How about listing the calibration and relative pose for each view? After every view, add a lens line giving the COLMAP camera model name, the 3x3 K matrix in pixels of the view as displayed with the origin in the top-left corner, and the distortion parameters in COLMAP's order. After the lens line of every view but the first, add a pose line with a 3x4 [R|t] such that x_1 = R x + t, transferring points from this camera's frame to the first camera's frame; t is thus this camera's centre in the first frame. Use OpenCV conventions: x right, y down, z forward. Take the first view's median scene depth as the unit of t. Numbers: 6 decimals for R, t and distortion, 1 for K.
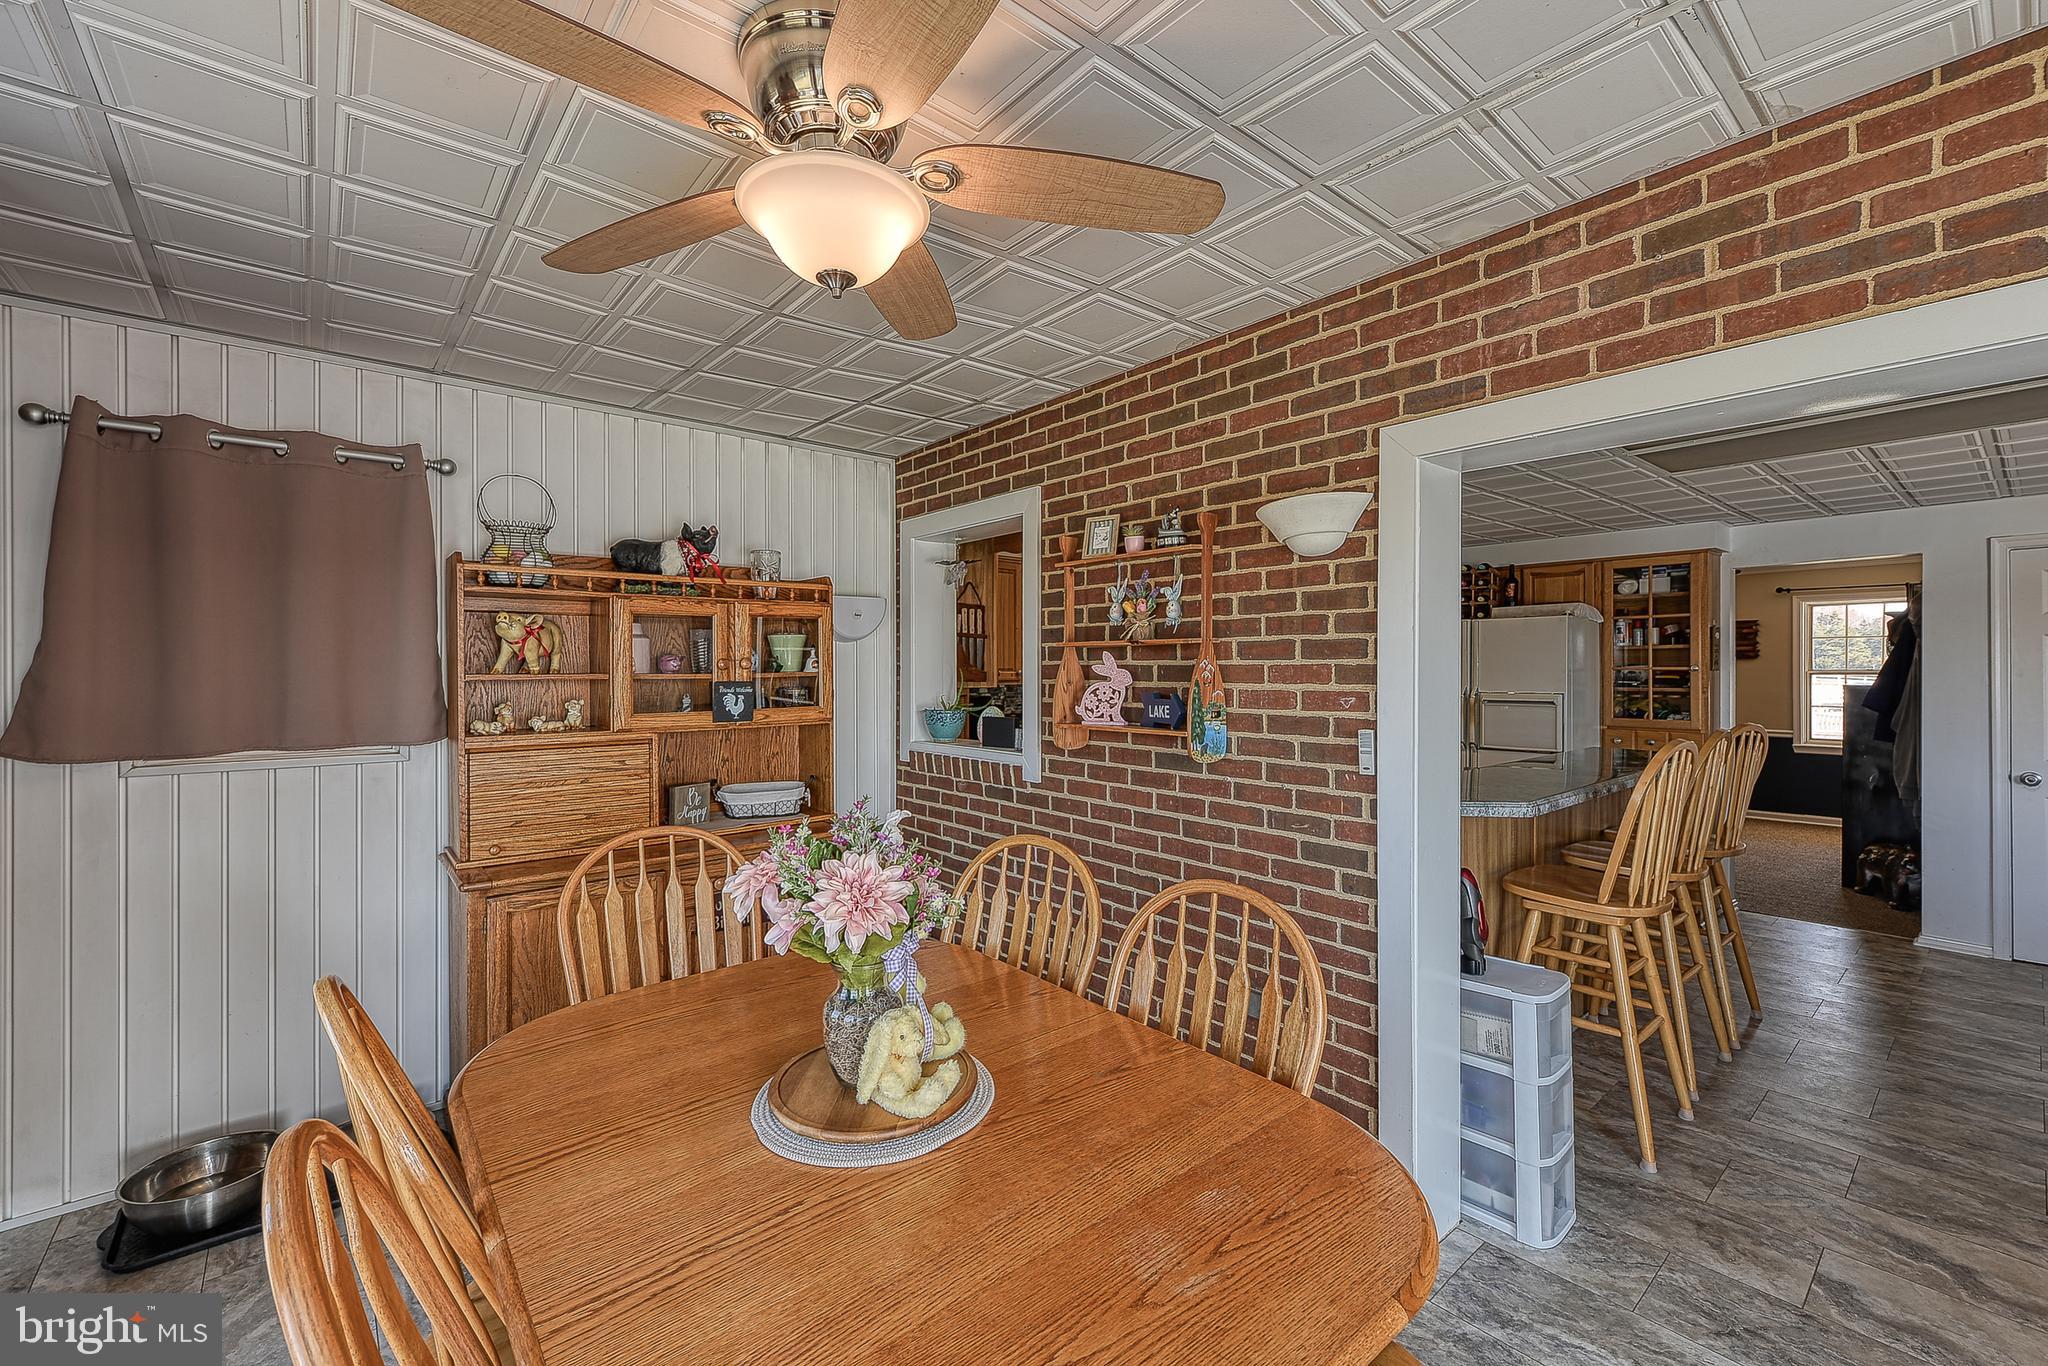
lens RADIAL K [[866.6, 0, 1034.7], [0, 866.6, 666.2], [0, 0, 1]] dist [0.004865, -0.001482]
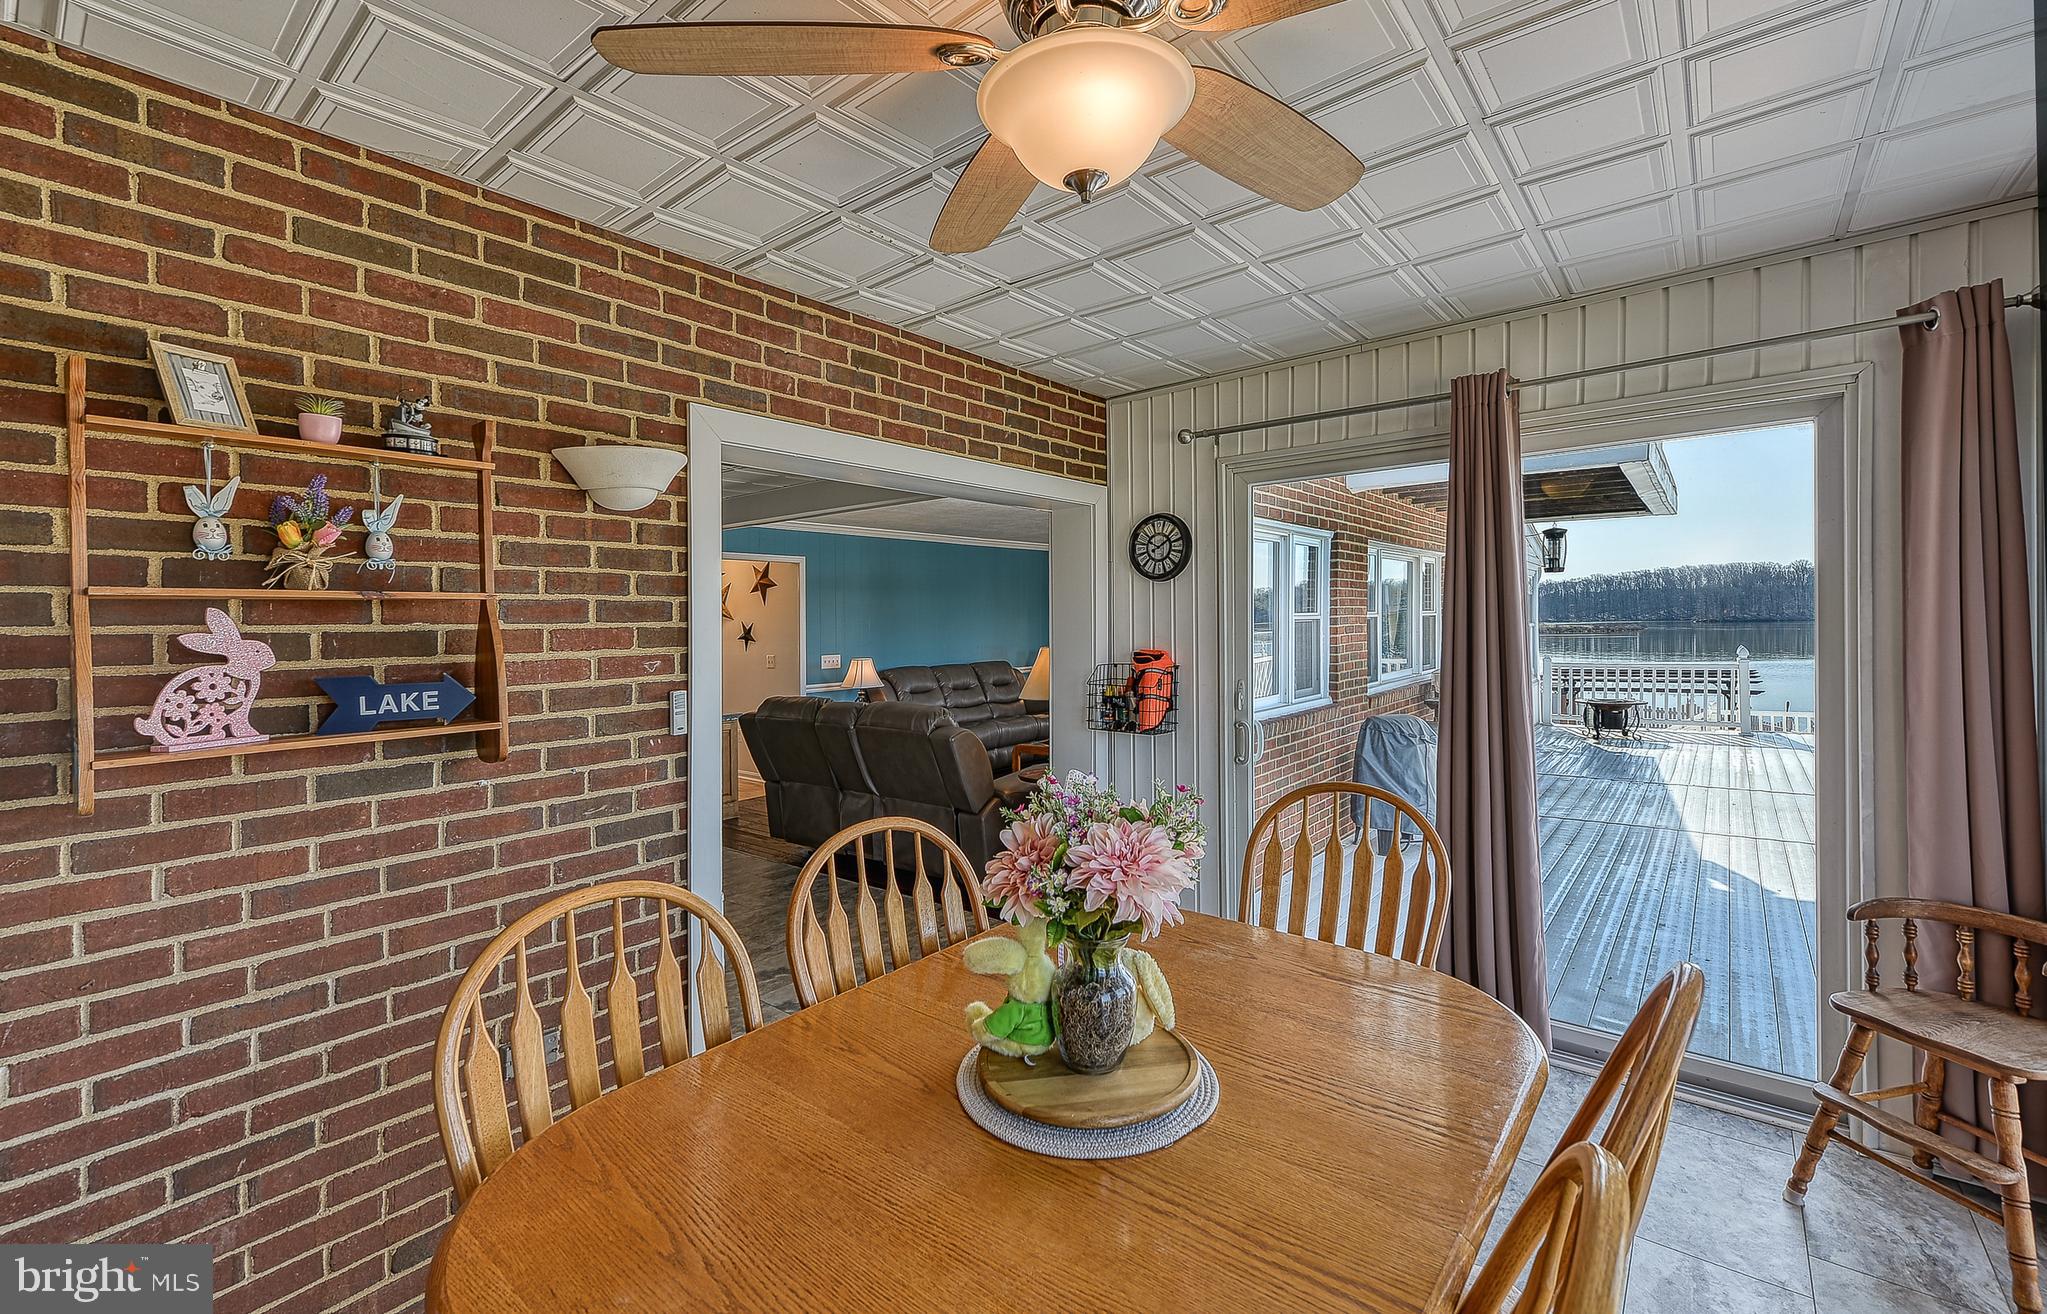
lens RADIAL K [[820.7, 0, 1009.8], [0, 820.7, 632.5], [0, 0, 1]] dist [0.009127, -0.000228]
pose [[-0.163863, -0.004344, 0.986473, -0.597909], [0.020003, 0.999770, 0.007726, 0.004399], [-0.986280, 0.020999, -0.163739, 0.723785]]
